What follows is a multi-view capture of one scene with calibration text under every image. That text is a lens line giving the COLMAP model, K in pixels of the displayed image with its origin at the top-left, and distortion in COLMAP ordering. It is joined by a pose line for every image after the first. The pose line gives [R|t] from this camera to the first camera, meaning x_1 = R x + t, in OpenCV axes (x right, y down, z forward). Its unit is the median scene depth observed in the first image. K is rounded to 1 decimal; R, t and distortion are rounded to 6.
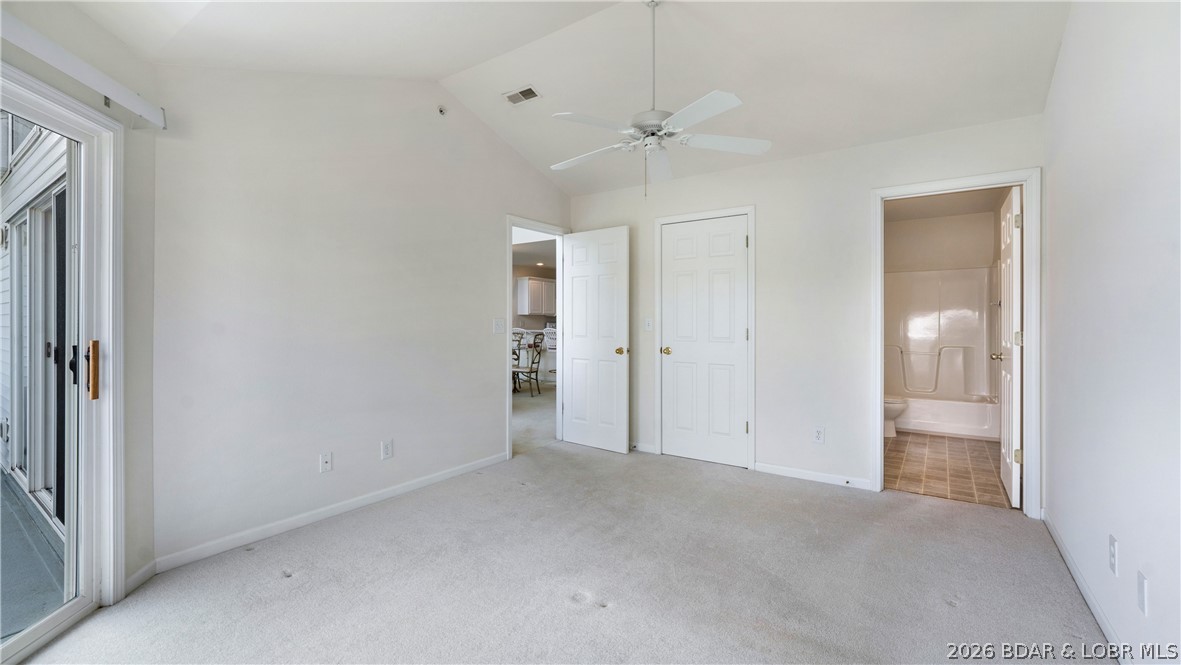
lens RADIAL K [[492.8, 0, 582.3], [0, 492.8, 319.4], [0, 0, 1]] dist [-0.001463, 0.000032]
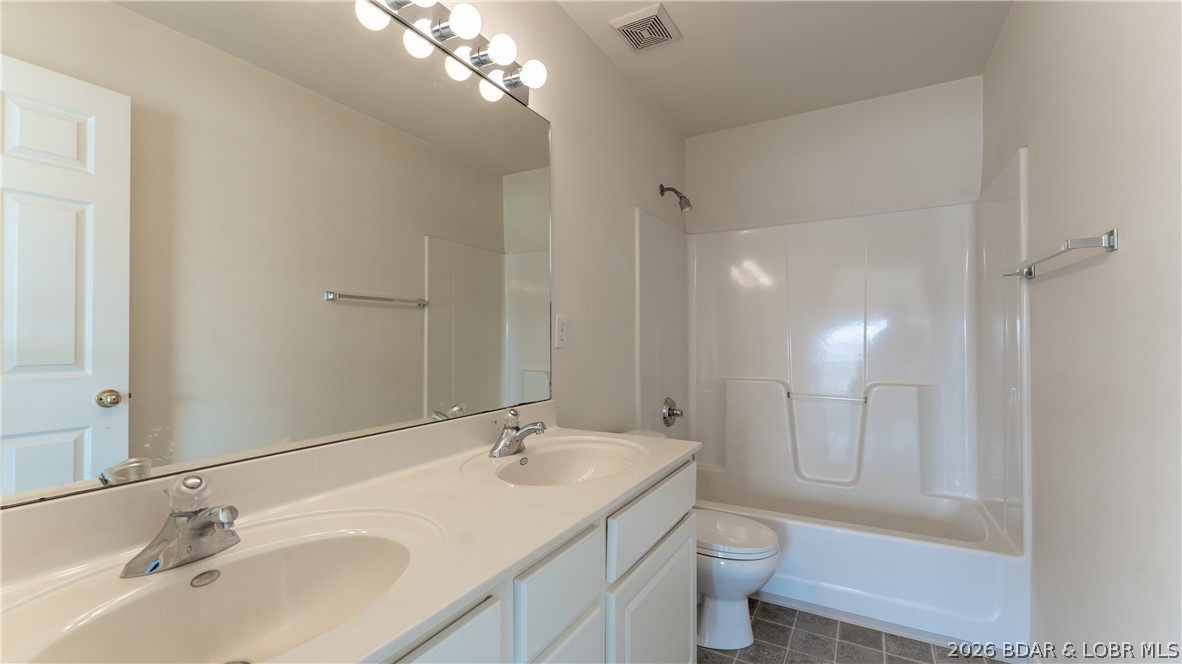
lens RADIAL K [[476.7, 0, 591.0], [0, 476.7, 332.0], [0, 0, 1]] dist [0.003796, 0.000210]
pose [[0.994375, 0.006114, 0.105744, 0.424647], [-0.005302, 0.999954, -0.007953, 0.012103], [-0.105788, 0.007347, 0.994362, 0.586027]]
